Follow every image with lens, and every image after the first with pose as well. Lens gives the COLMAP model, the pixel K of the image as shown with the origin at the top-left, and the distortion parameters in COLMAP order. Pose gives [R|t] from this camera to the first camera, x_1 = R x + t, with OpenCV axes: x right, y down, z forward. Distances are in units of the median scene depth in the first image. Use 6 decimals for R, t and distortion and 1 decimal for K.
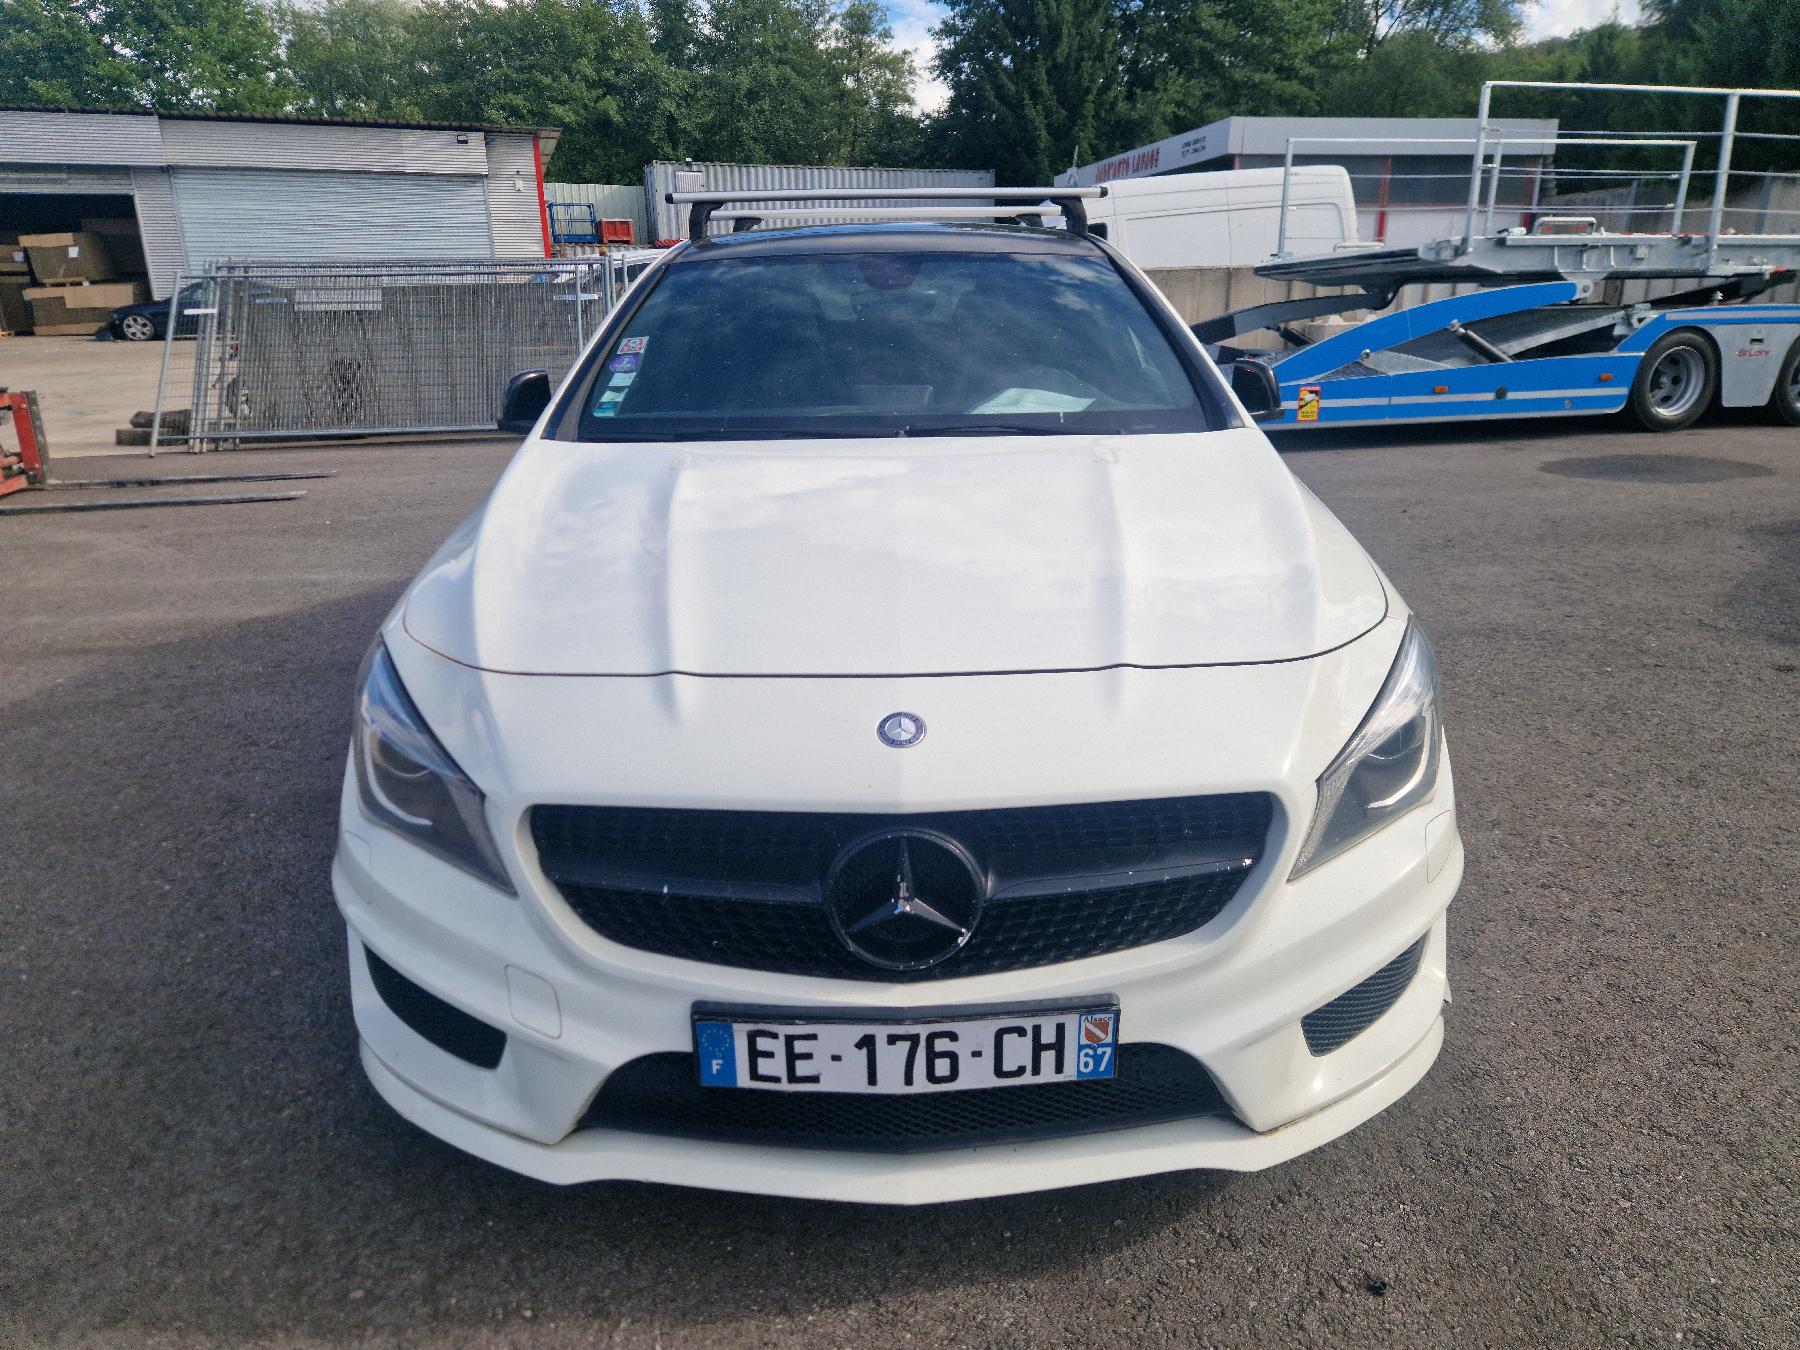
lens RADIAL K [[1236.7, 0, 915.4], [0, 1236.7, 667.0], [0, 0, 1]] dist [0.058121, -0.050459]
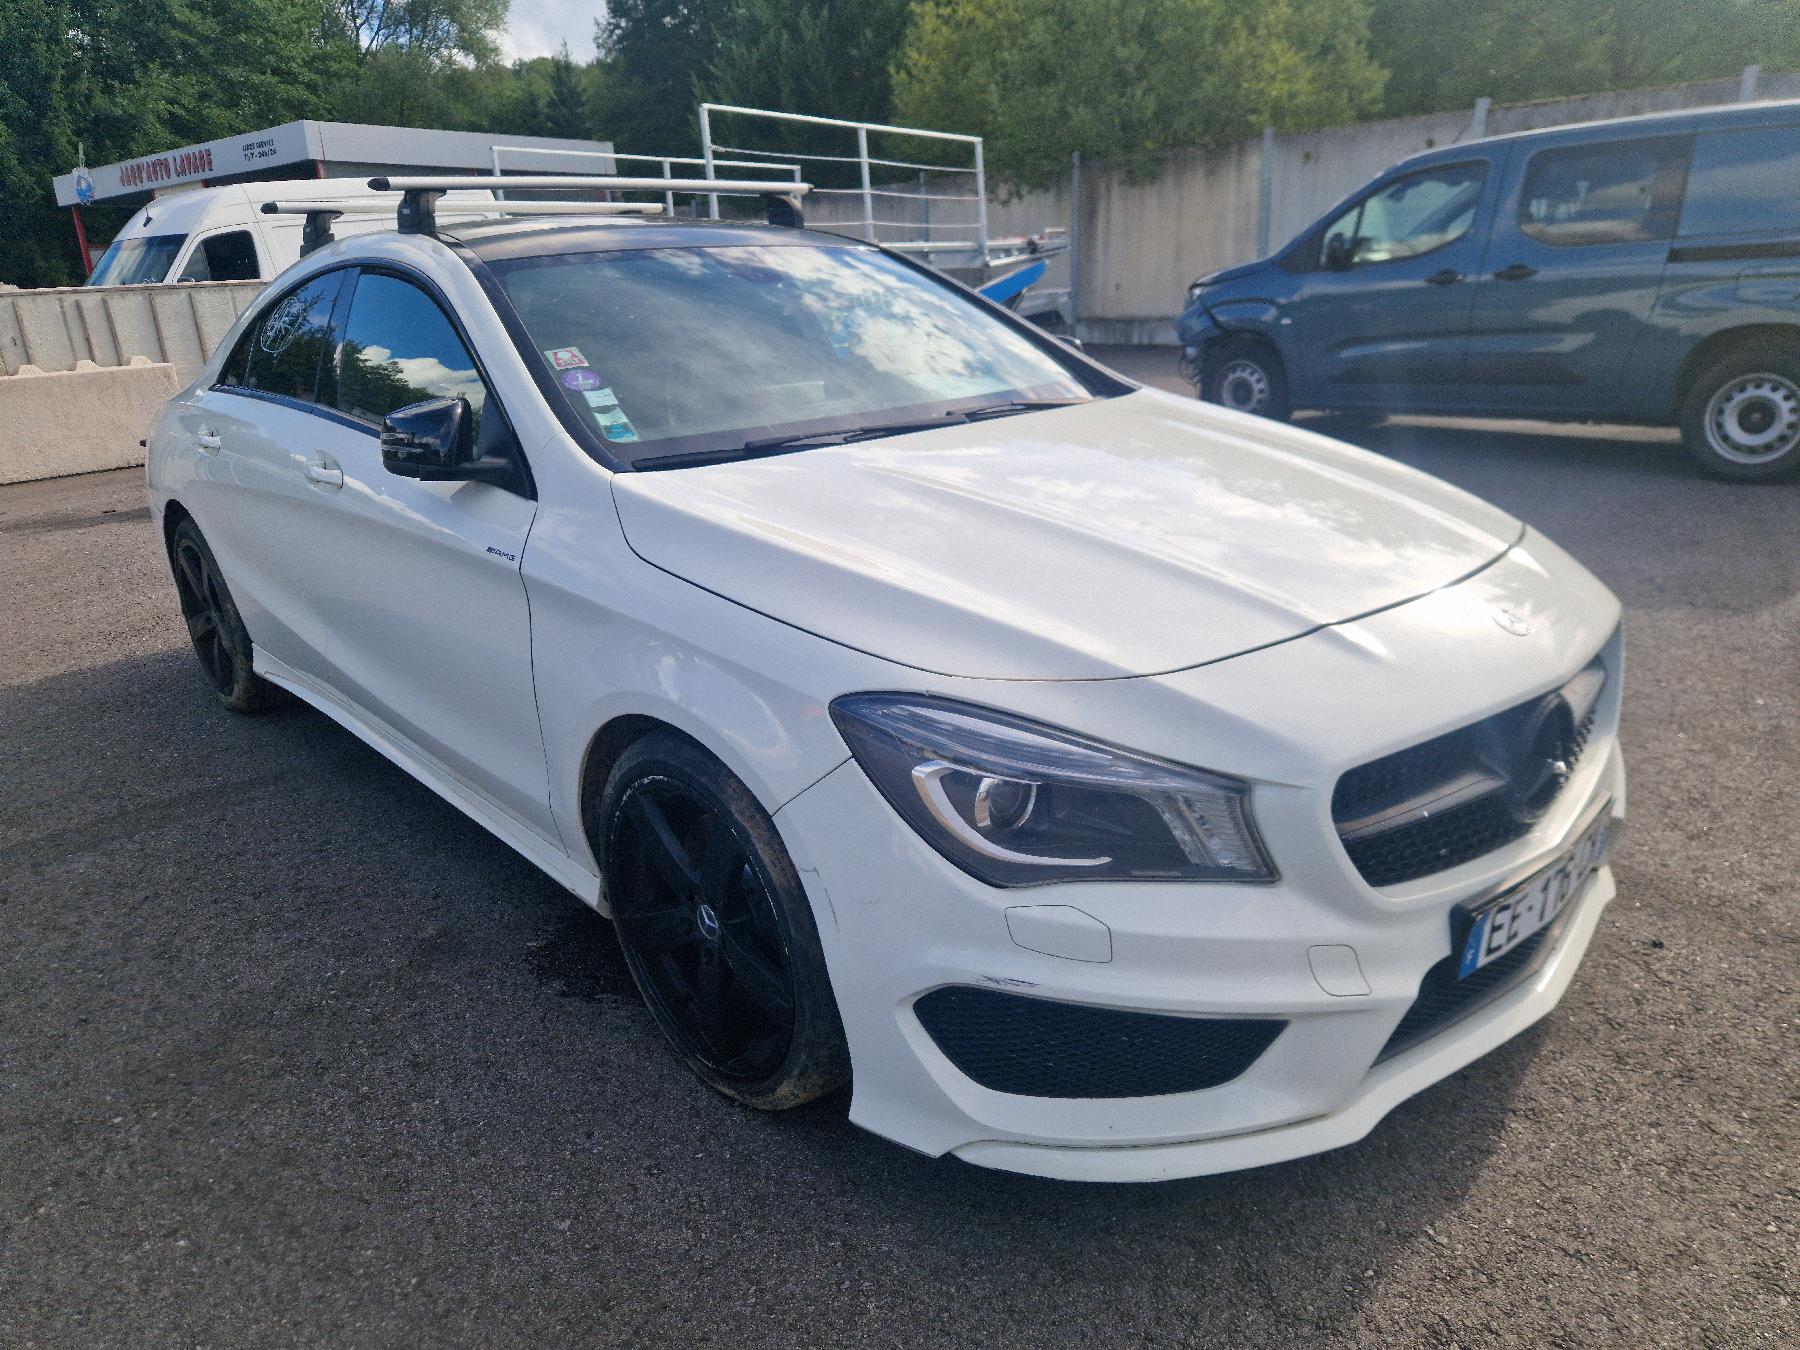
lens RADIAL K [[1236.7, 0, 915.4], [0, 1236.7, 667.0], [0, 0, 1]] dist [0.058121, -0.050459]
pose [[0.739183, -0.222580, 0.635663, -0.201284], [0.229683, 0.970543, 0.072752, -0.021028], [-0.633131, 0.092224, 0.768531, 0.074886]]
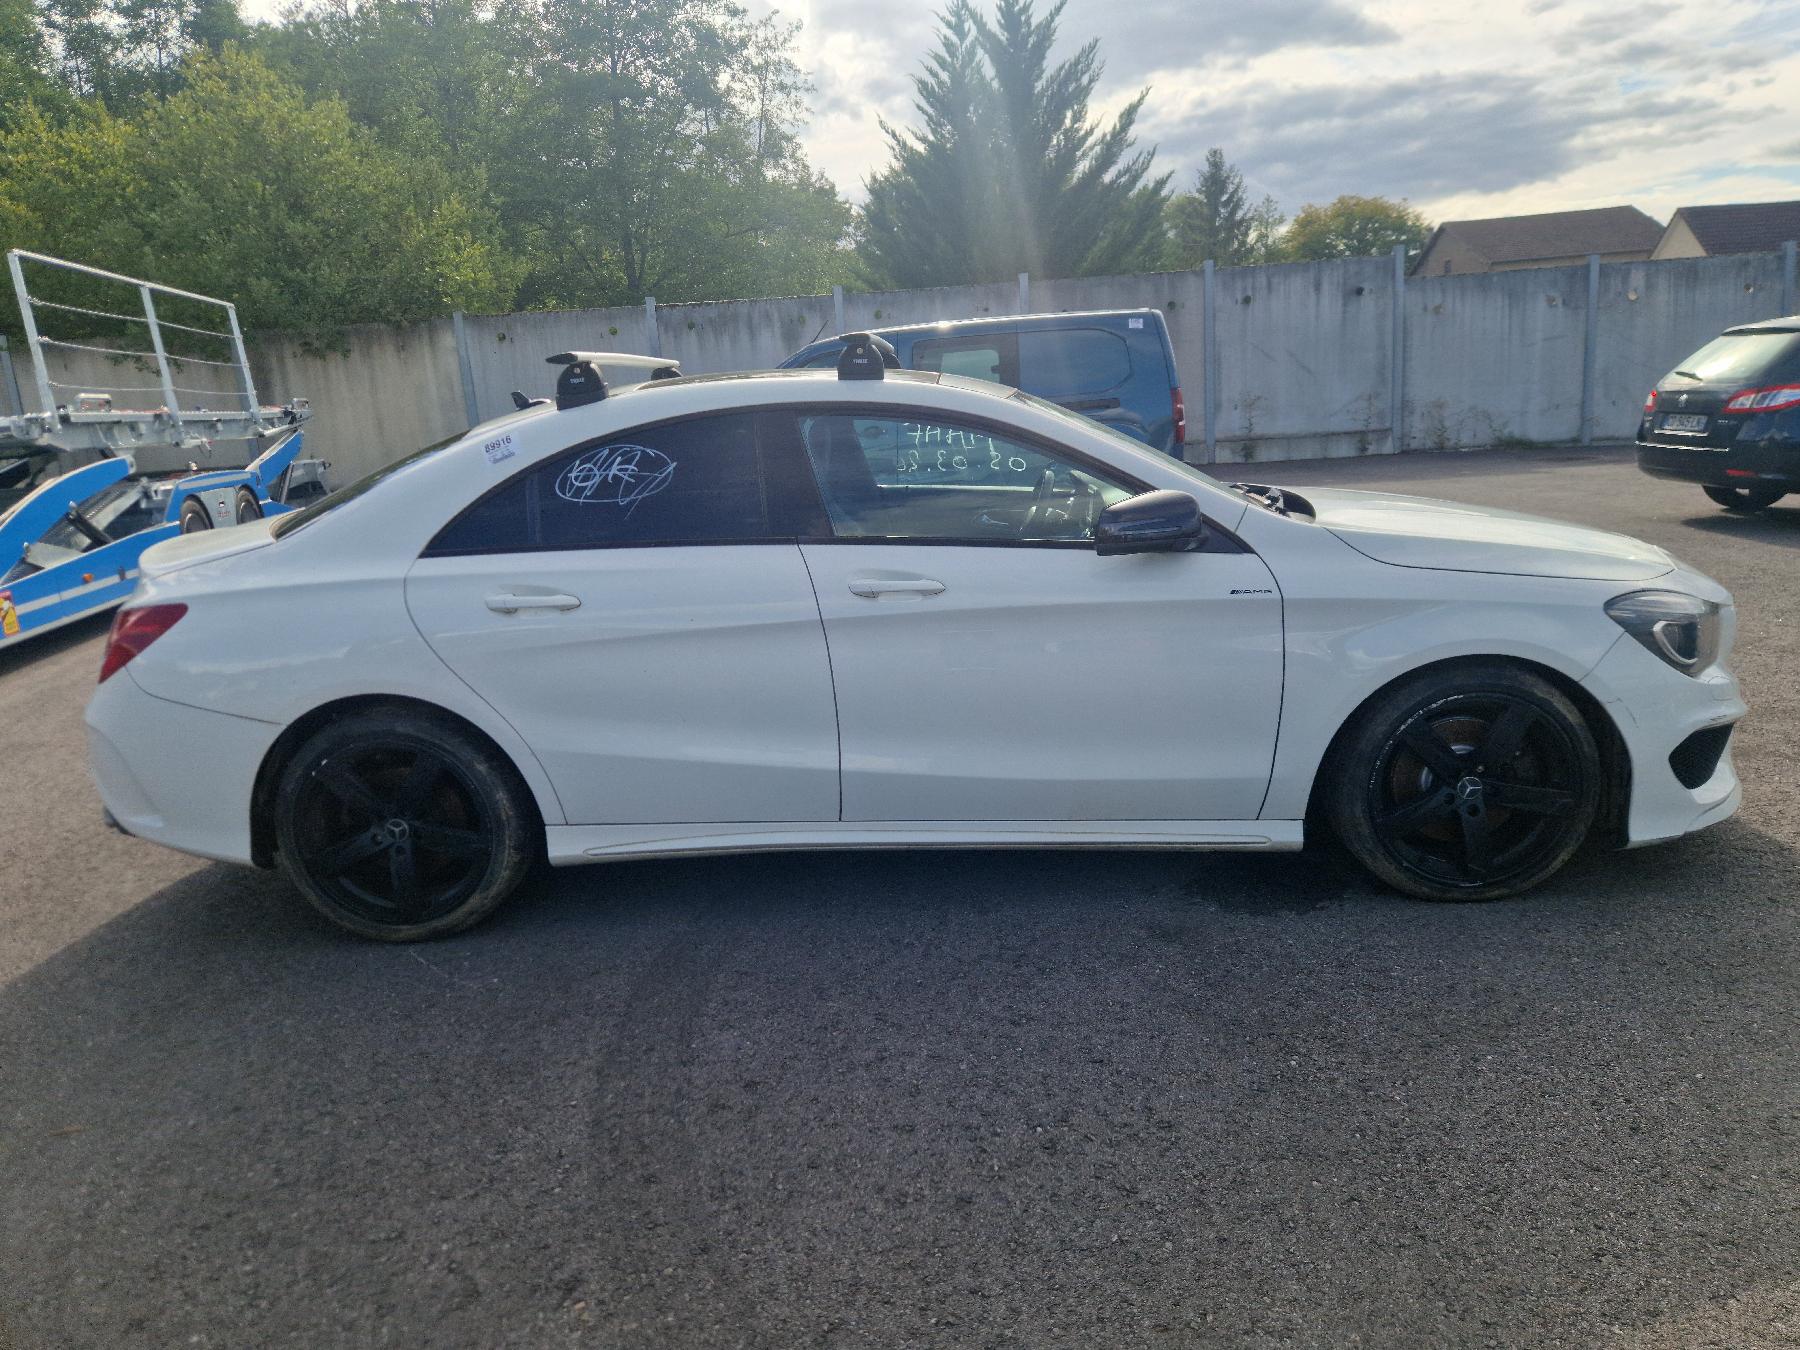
lens RADIAL K [[1236.7, 0, 915.4], [0, 1236.7, 667.0], [0, 0, 1]] dist [0.058121, -0.050459]
pose [[0.027106, -0.205517, 0.978278, -0.446542], [0.348159, 0.919304, 0.183481, -0.121103], [-0.937044, 0.335622, 0.096471, 0.378246]]
